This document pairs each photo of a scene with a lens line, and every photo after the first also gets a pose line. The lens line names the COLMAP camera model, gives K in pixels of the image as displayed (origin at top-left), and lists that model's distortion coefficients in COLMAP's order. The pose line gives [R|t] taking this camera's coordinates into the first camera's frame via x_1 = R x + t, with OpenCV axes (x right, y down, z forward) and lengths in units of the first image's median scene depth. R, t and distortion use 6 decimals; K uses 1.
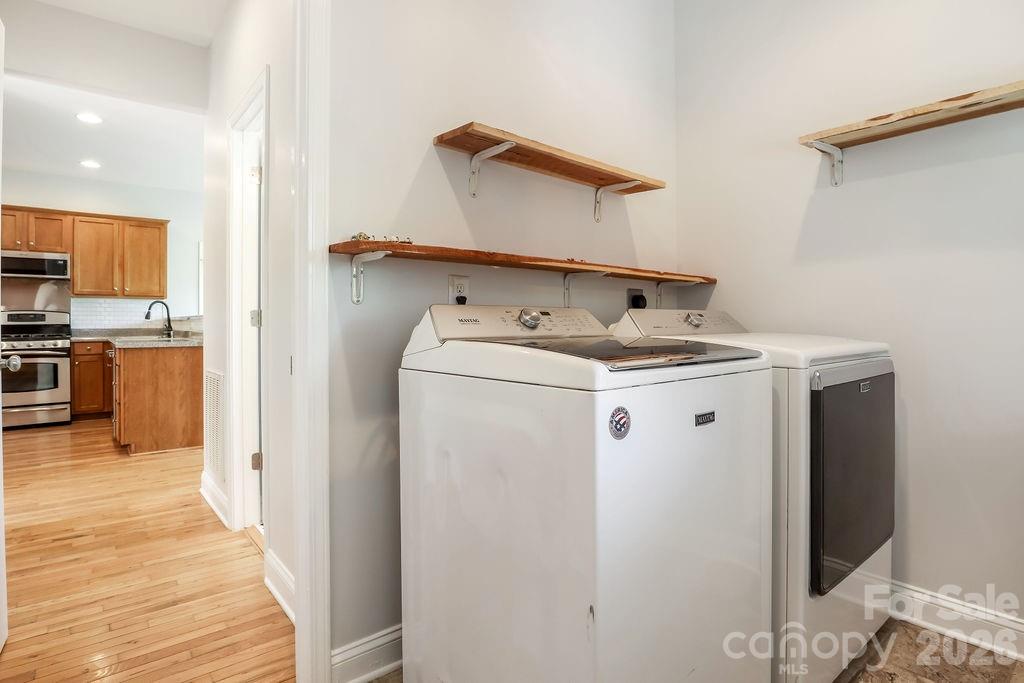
lens RADIAL K [[522.0, 0, 497.7], [0, 522.0, 334.3], [0, 0, 1]] dist [-0.000044, 0.000313]
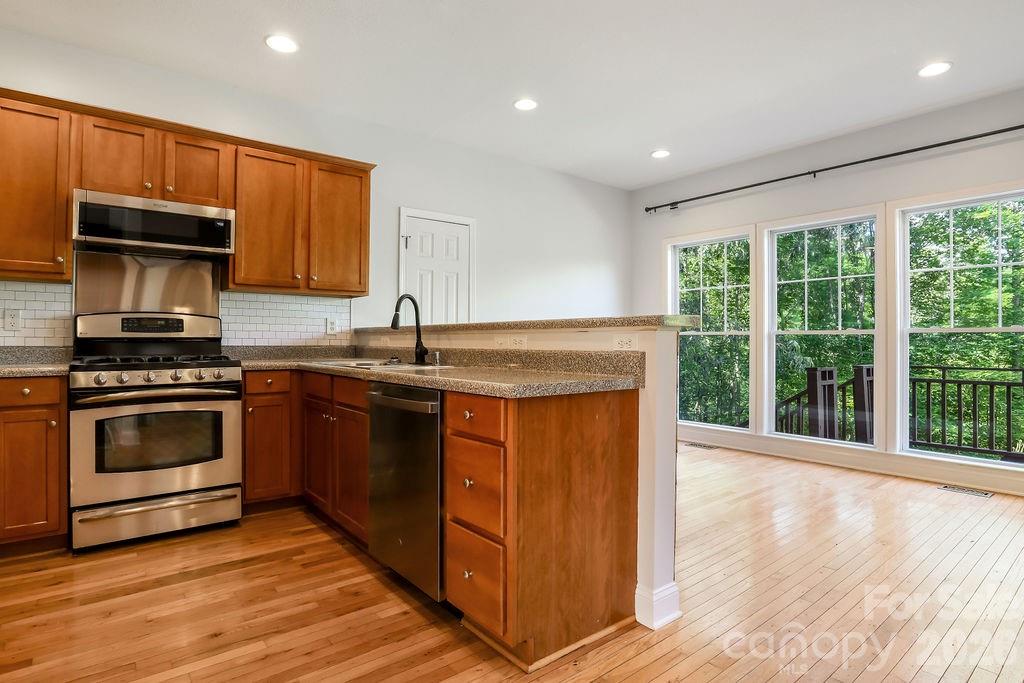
lens RADIAL K [[533.3, 0, 512.0], [0, 533.3, 341.5], [0, 0, 1]] dist [-0.001194, -0.000387]
pose [[0.999919, 0.006580, 0.010911, -0.539131], [-0.006372, 0.999799, -0.018995, -0.006360], [-0.011034, 0.018924, 0.999760, 0.442485]]
